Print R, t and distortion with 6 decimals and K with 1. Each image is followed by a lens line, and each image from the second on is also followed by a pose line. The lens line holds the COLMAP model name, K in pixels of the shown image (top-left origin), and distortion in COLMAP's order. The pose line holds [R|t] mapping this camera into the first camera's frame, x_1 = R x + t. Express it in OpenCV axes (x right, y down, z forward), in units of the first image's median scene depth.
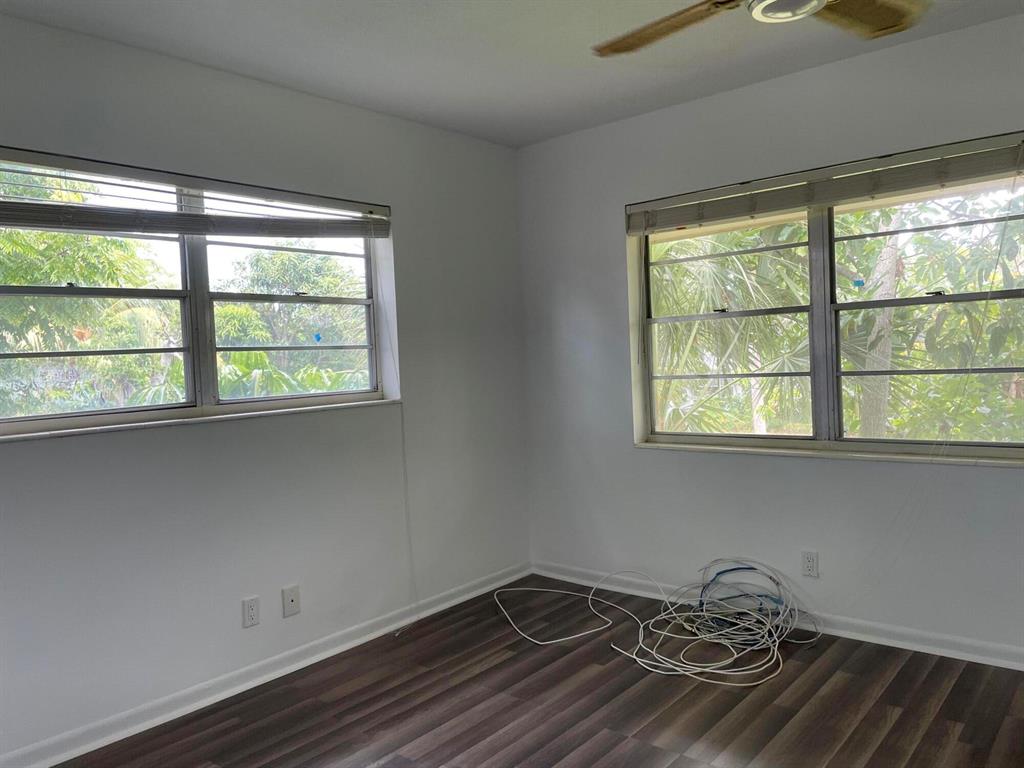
lens RADIAL K [[757.6, 0, 512.1], [0, 757.6, 391.4], [0, 0, 1]] dist [0.097512, -0.107212]
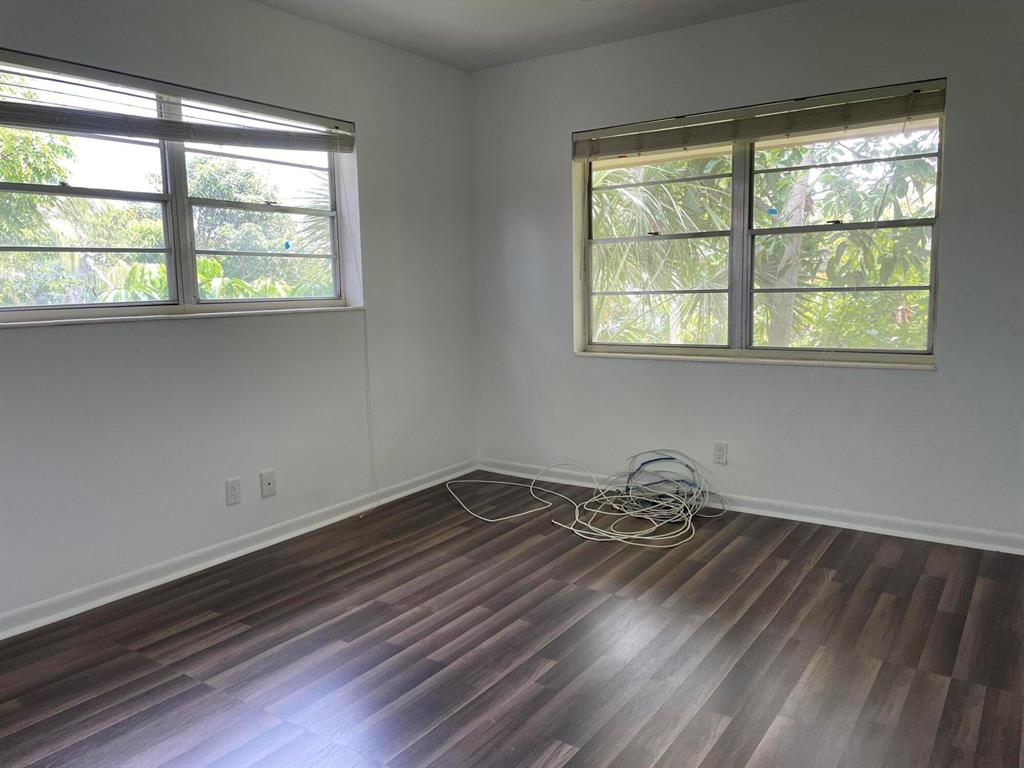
lens RADIAL K [[769.7, 0, 505.9], [0, 769.7, 386.5], [0, 0, 1]] dist [0.131650, -0.180783]
pose [[0.994658, 0.012954, 0.102411, -0.061357], [-0.020898, 0.996822, 0.076874, 0.037941], [-0.101090, -0.078603, 0.991767, -0.137541]]
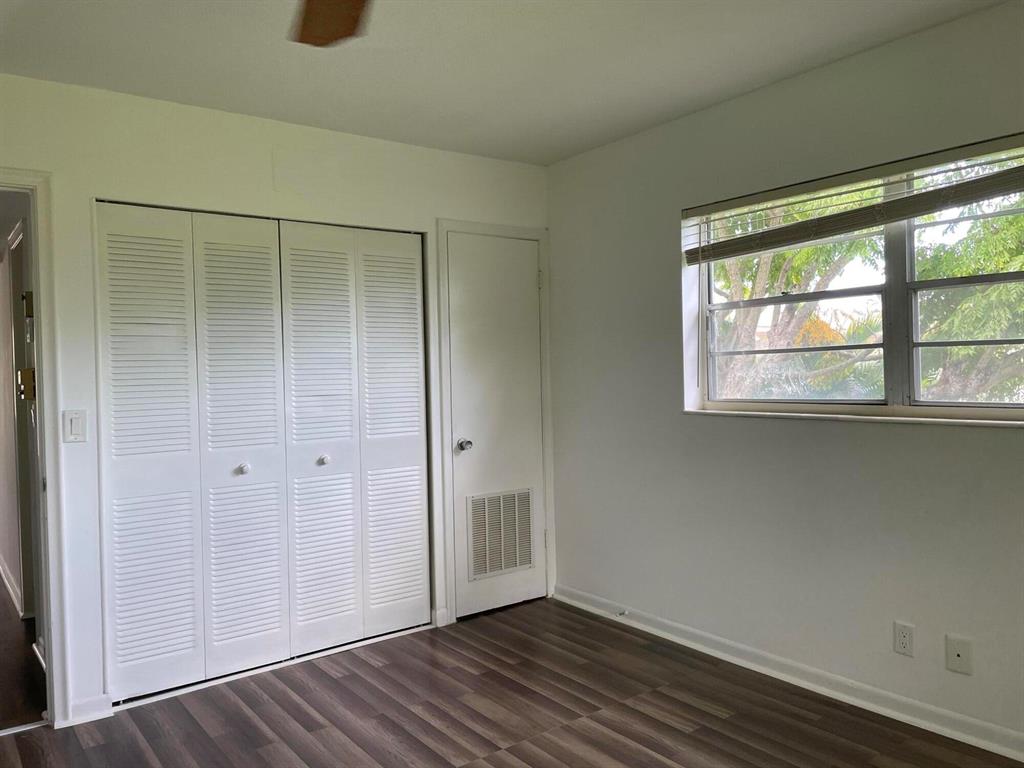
lens RADIAL K [[769.7, 0, 505.9], [0, 769.7, 386.5], [0, 0, 1]] dist [0.131650, -0.180783]
pose [[-0.218961, 0.066274, -0.973480, 0.604646], [-0.017019, 0.997279, 0.071722, -0.060874], [0.975585, 0.032272, -0.217238, 0.703091]]
